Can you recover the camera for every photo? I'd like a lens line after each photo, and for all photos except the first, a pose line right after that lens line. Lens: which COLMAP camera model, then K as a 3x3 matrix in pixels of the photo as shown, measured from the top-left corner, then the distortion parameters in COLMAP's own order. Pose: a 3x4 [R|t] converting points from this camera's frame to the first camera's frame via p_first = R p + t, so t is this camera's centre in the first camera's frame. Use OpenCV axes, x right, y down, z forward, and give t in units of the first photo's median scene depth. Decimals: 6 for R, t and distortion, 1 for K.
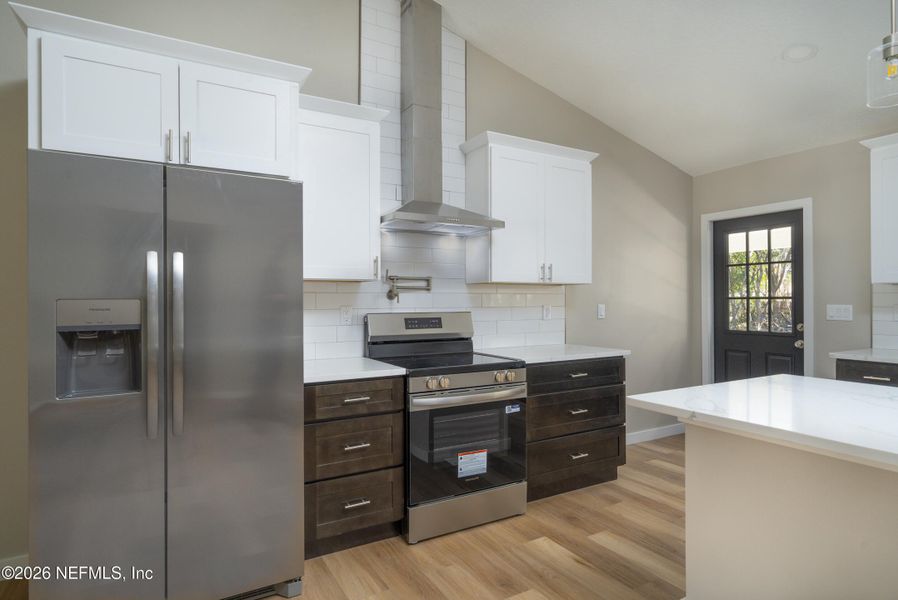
lens RADIAL K [[496.3, 0, 446.6], [0, 496.3, 299.9], [0, 0, 1]] dist [-0.005434, 0.001304]
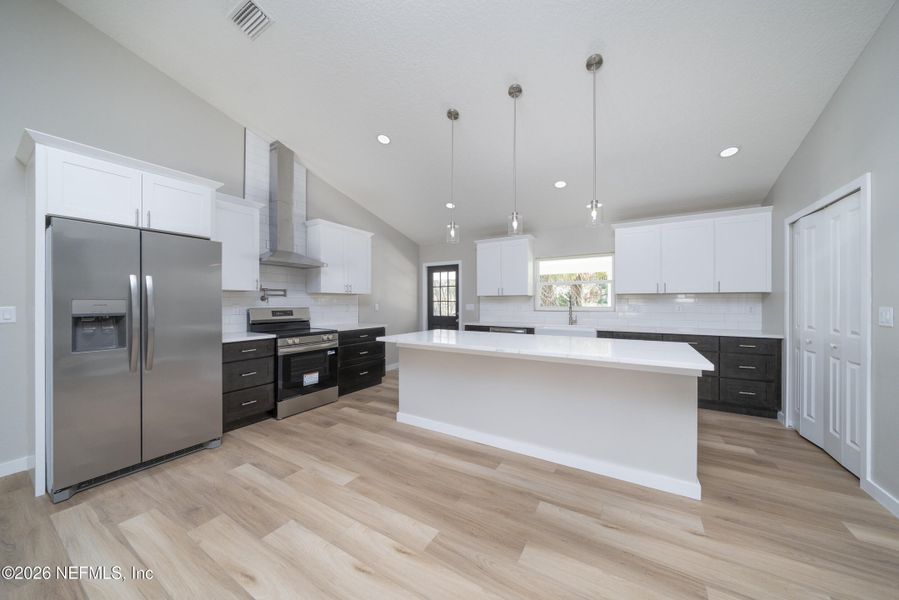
lens RADIAL K [[310.3, 0, 447.2], [0, 310.3, 303.2], [0, 0, 1]] dist [-0.002552, 0.000257]
pose [[0.884217, 0.002490, 0.467069, -0.047067], [-0.003591, 0.999992, 0.001466, 0.003594], [-0.467062, -0.002973, 0.884220, -0.394157]]
